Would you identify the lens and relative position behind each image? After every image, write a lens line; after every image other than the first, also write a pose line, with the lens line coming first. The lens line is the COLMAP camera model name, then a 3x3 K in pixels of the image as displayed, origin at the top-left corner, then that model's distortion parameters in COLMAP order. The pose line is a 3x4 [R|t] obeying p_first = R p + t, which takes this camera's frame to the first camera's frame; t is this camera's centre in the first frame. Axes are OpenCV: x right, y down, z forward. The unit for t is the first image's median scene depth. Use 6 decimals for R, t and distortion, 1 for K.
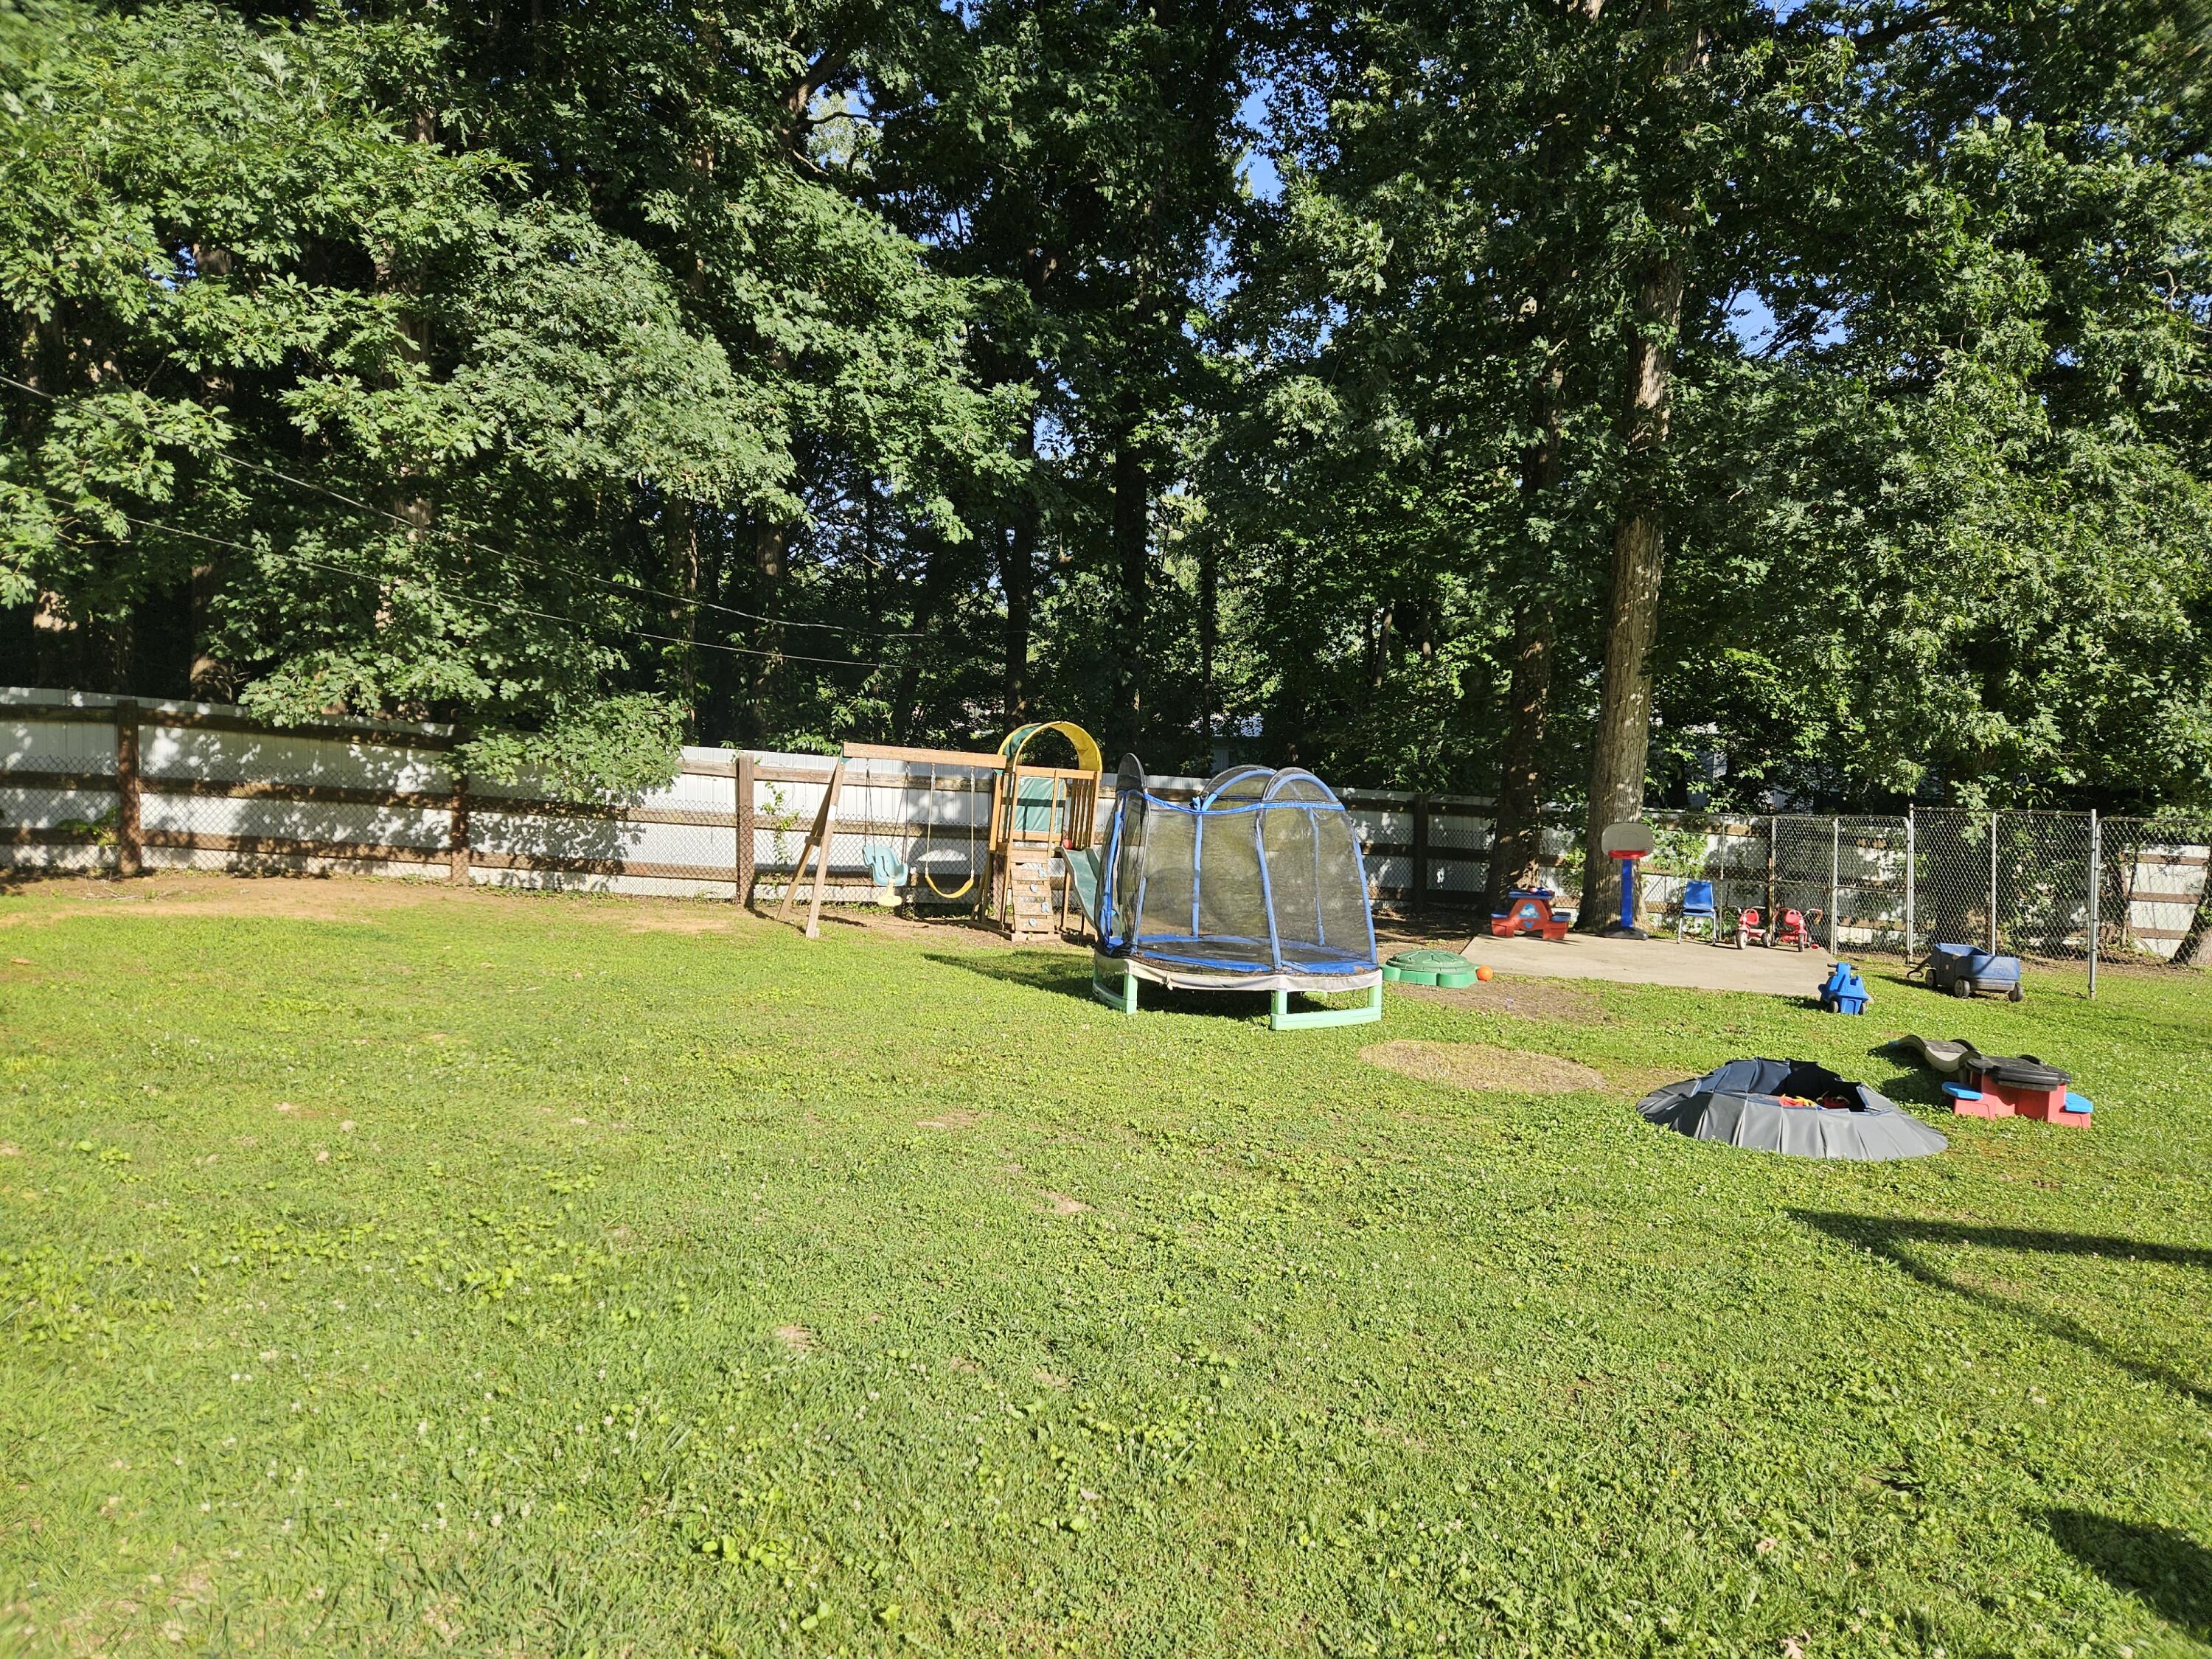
lens RADIAL K [[1485.2, 0, 1098.2], [0, 1485.2, 833.5], [0, 0, 1]] dist [0.025025, -0.023261]
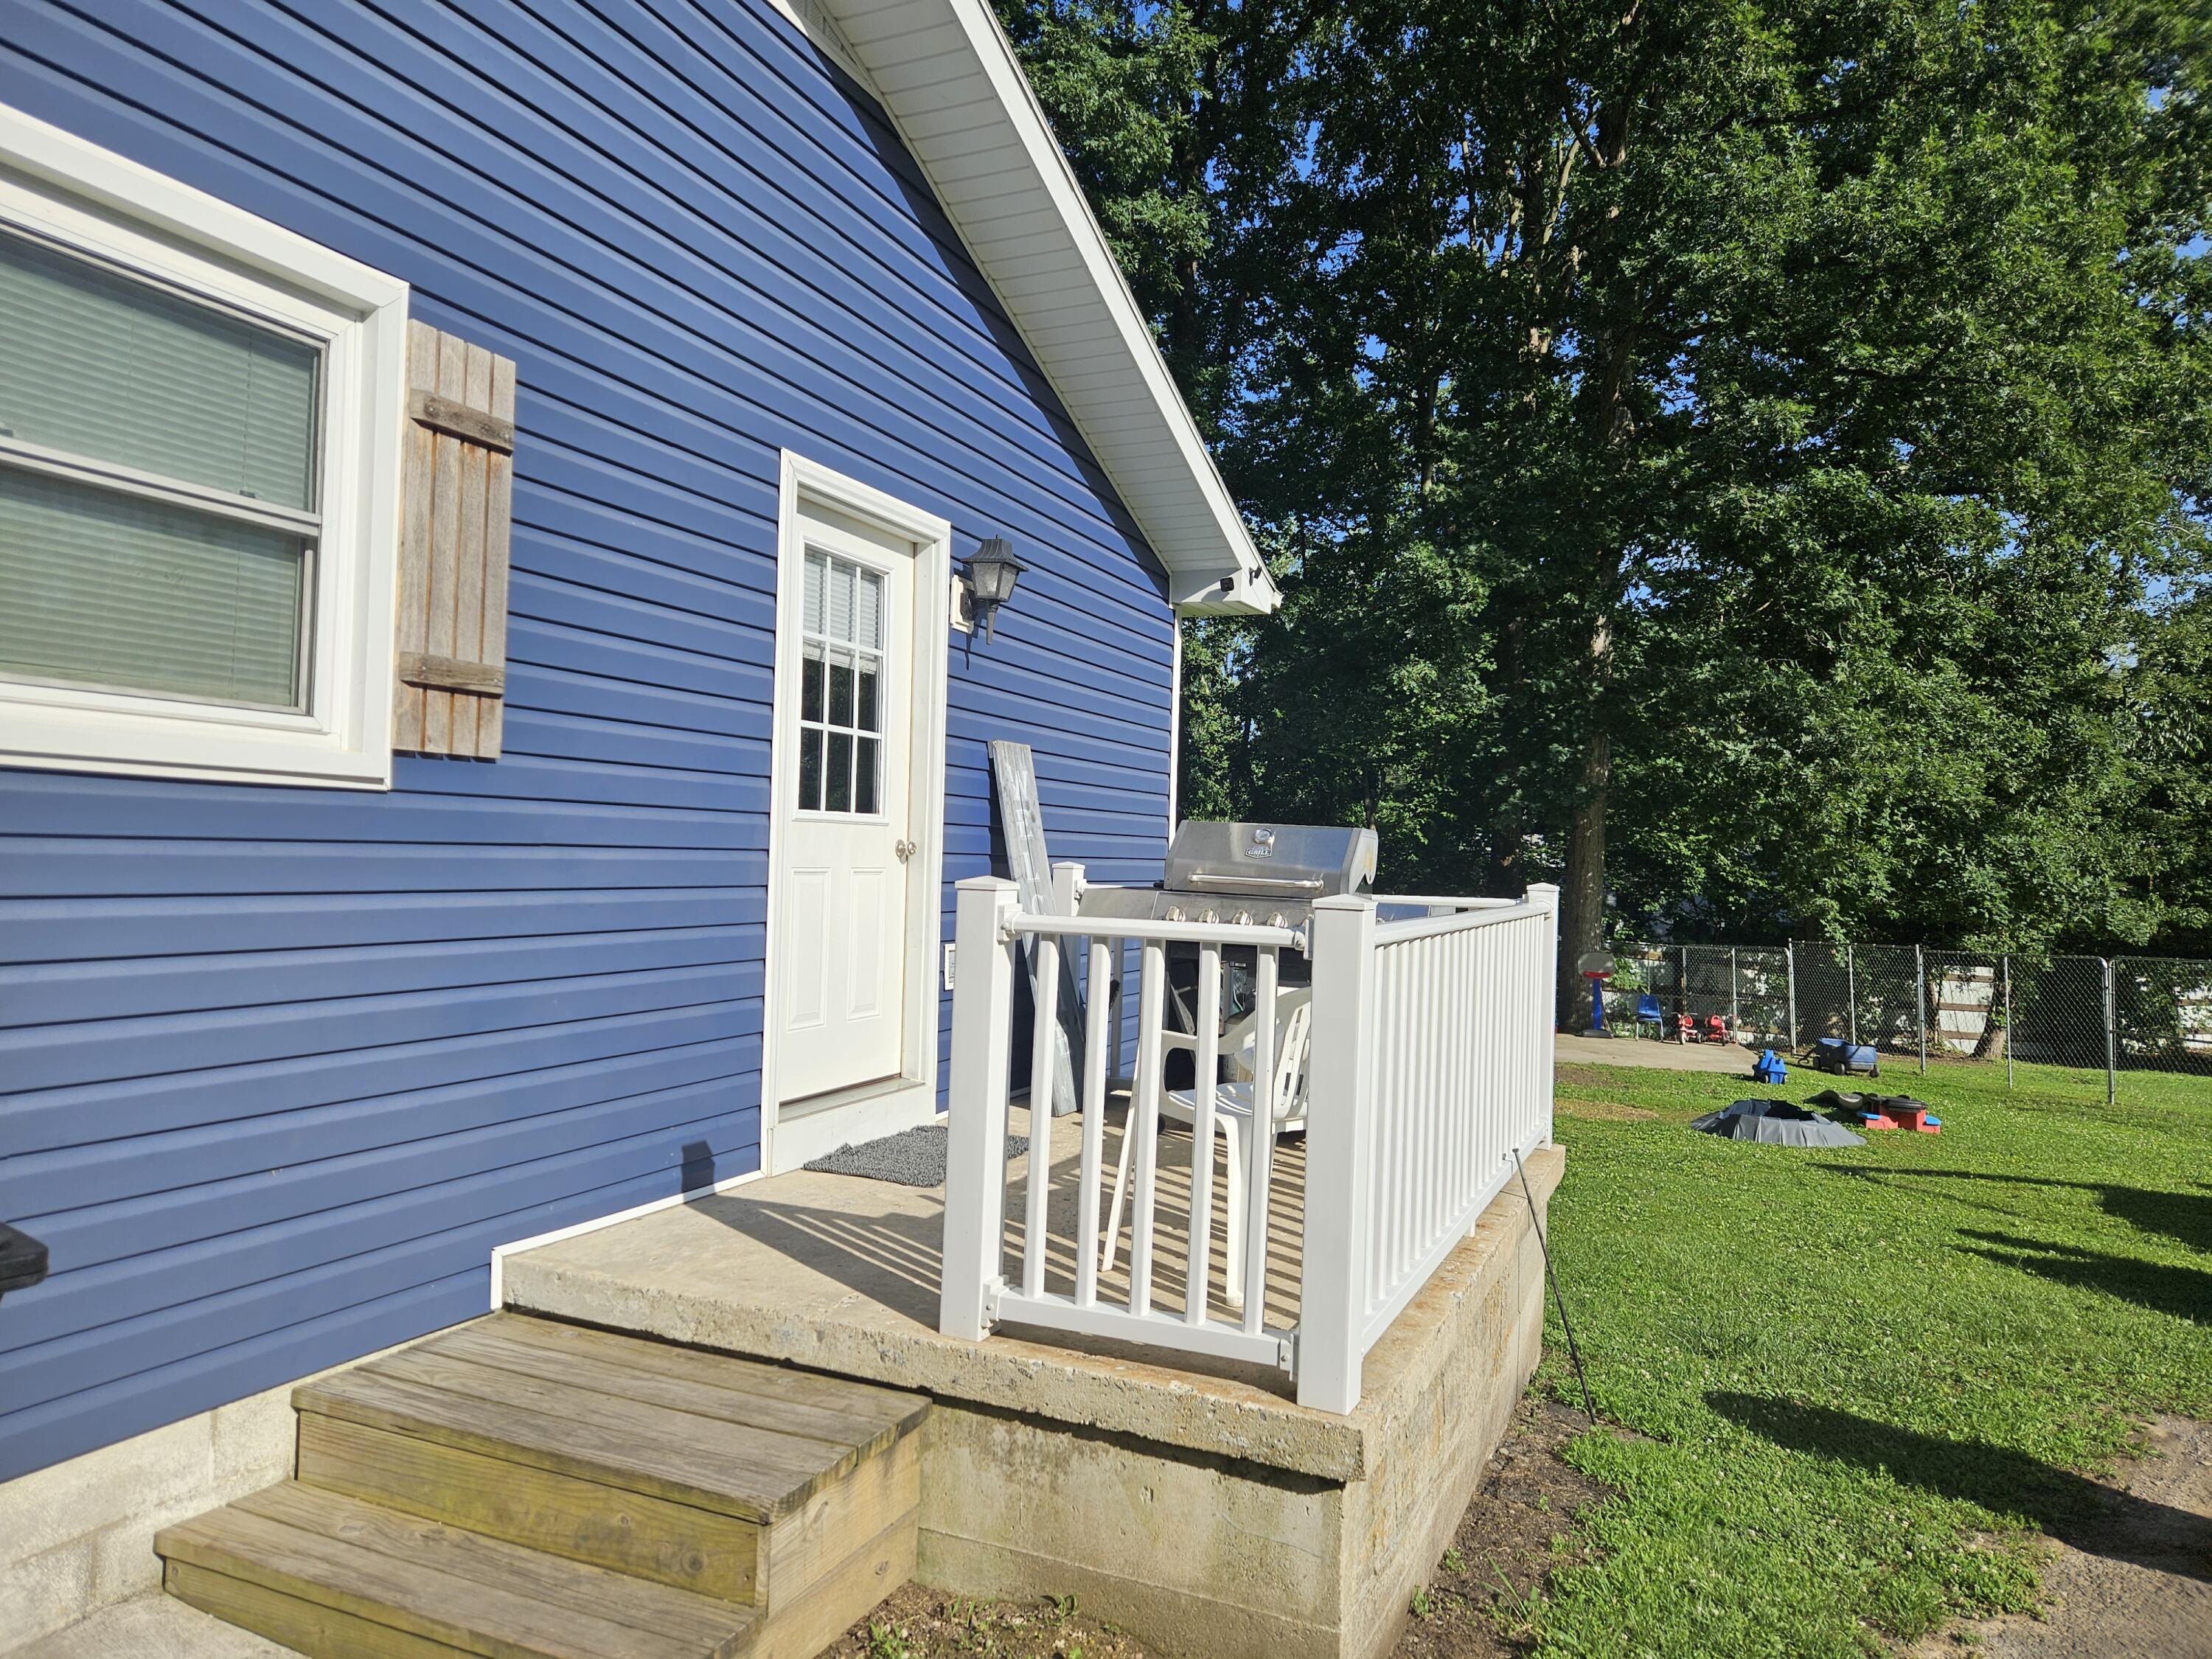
lens RADIAL K [[1485.2, 0, 1101.9], [0, 1485.2, 835.7], [0, 0, 1]] dist [0.025025, -0.023261]
pose [[0.994678, 0.004447, 0.102935, -0.239938], [0.003774, 0.996824, -0.079542, -0.007334], [-0.102962, 0.079507, 0.991503, -0.320727]]
